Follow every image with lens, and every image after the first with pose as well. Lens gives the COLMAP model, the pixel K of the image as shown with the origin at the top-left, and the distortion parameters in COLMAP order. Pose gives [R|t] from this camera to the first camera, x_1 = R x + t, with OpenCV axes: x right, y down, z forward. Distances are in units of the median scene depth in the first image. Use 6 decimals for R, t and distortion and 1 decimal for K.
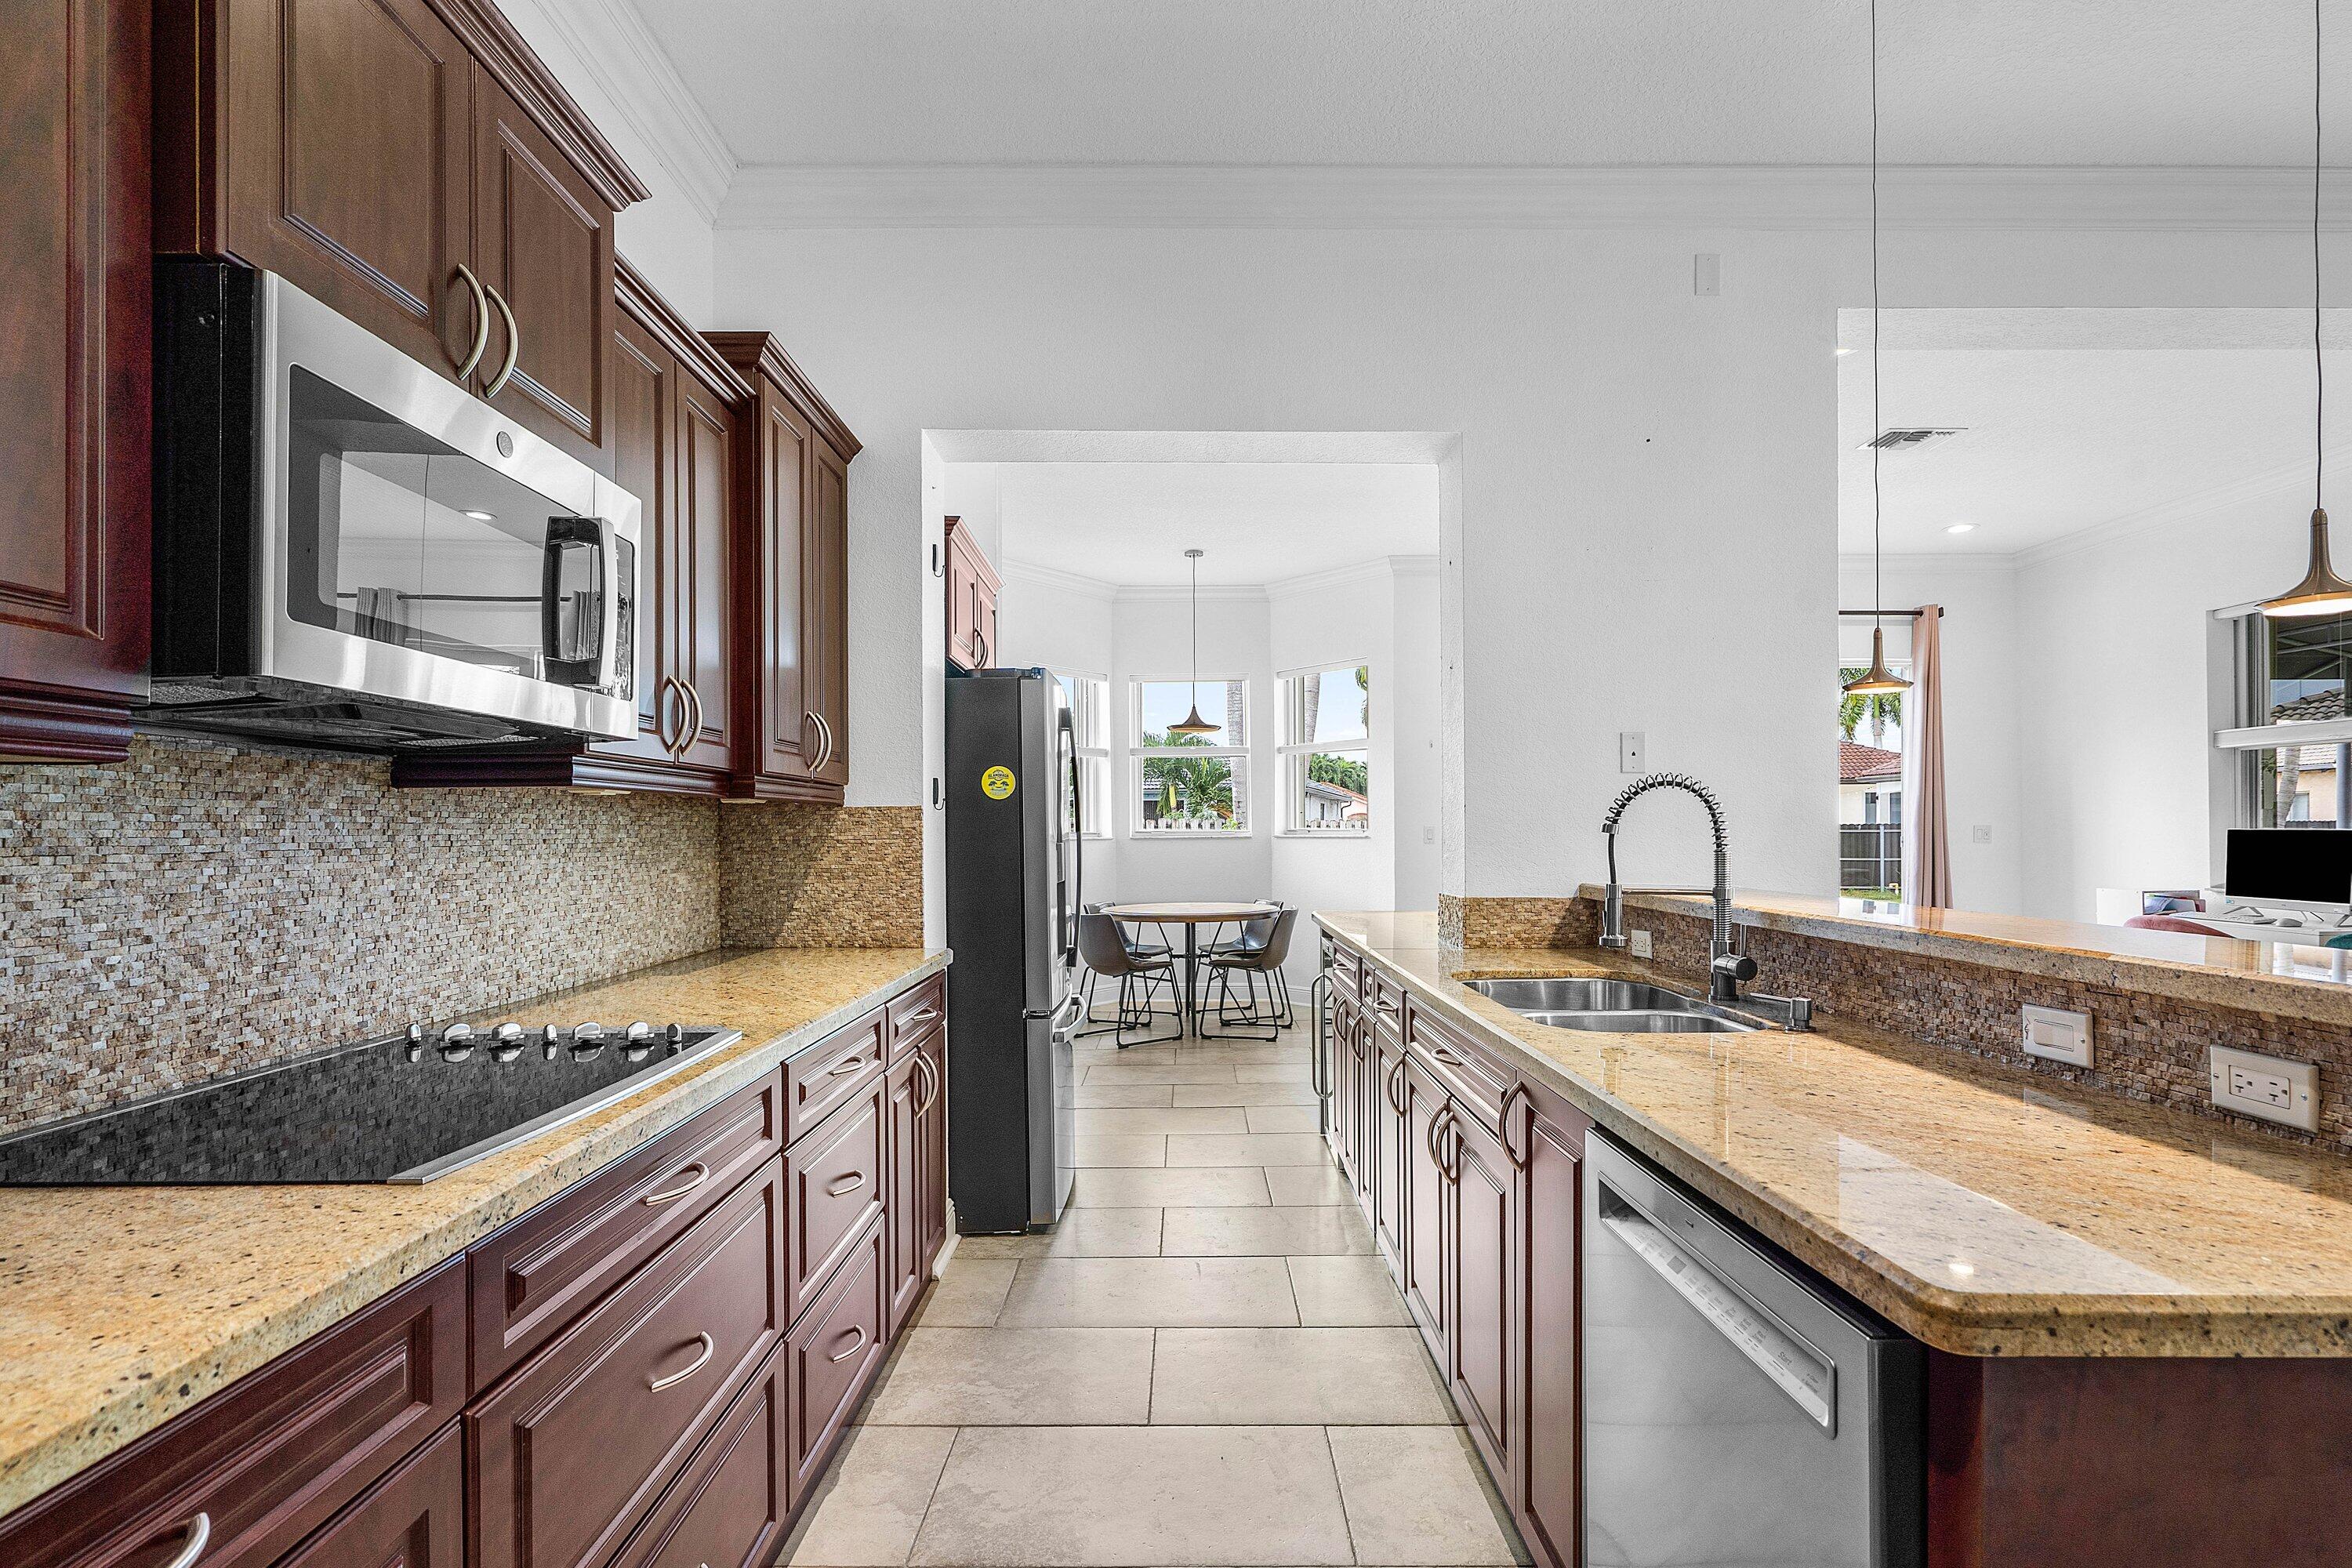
lens RADIAL K [[1136.7, 0, 1180.8], [0, 1136.7, 849.3], [0, 0, 1]] dist [-0.001213, 0.006565]
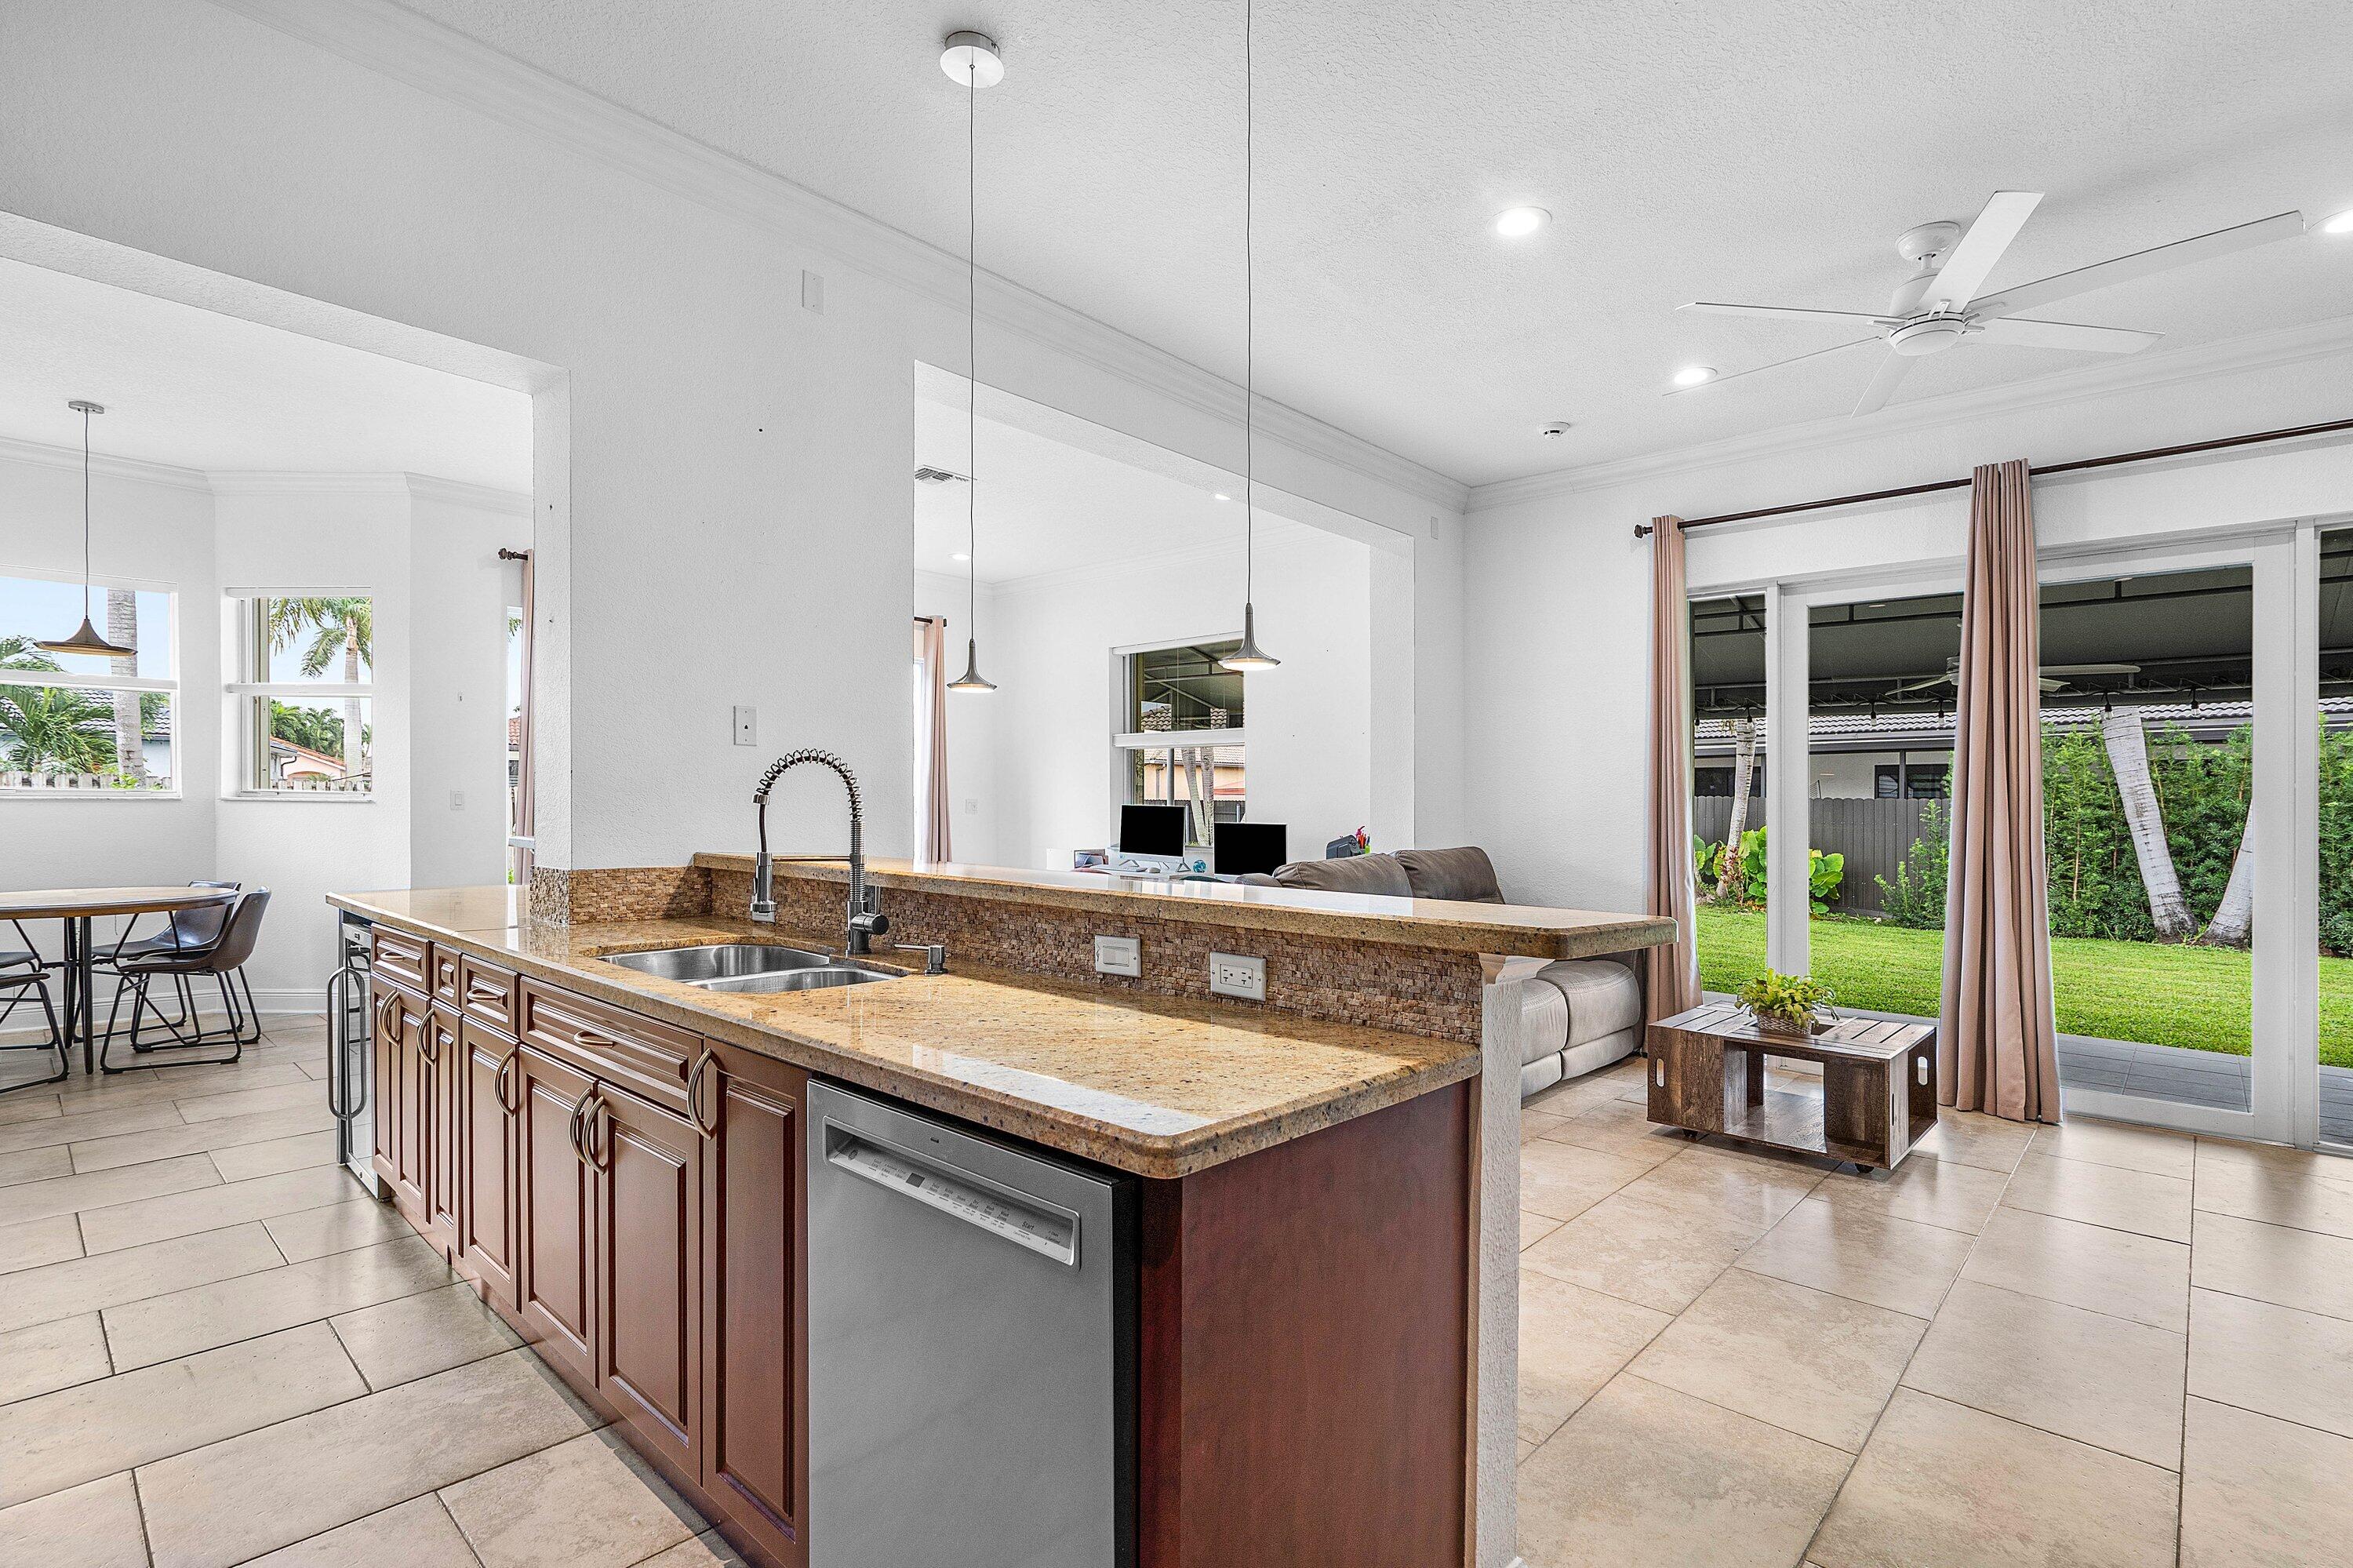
lens RADIAL K [[1120.6, 0, 1175.0], [0, 1120.6, 816.7], [0, 0, 1]] dist [-0.000464, 0.000579]
pose [[0.685535, 0.004550, 0.728025, -0.113975], [-0.004309, 0.999988, -0.002192, -0.001740], [-0.728026, -0.001635, 0.685547, 0.013615]]
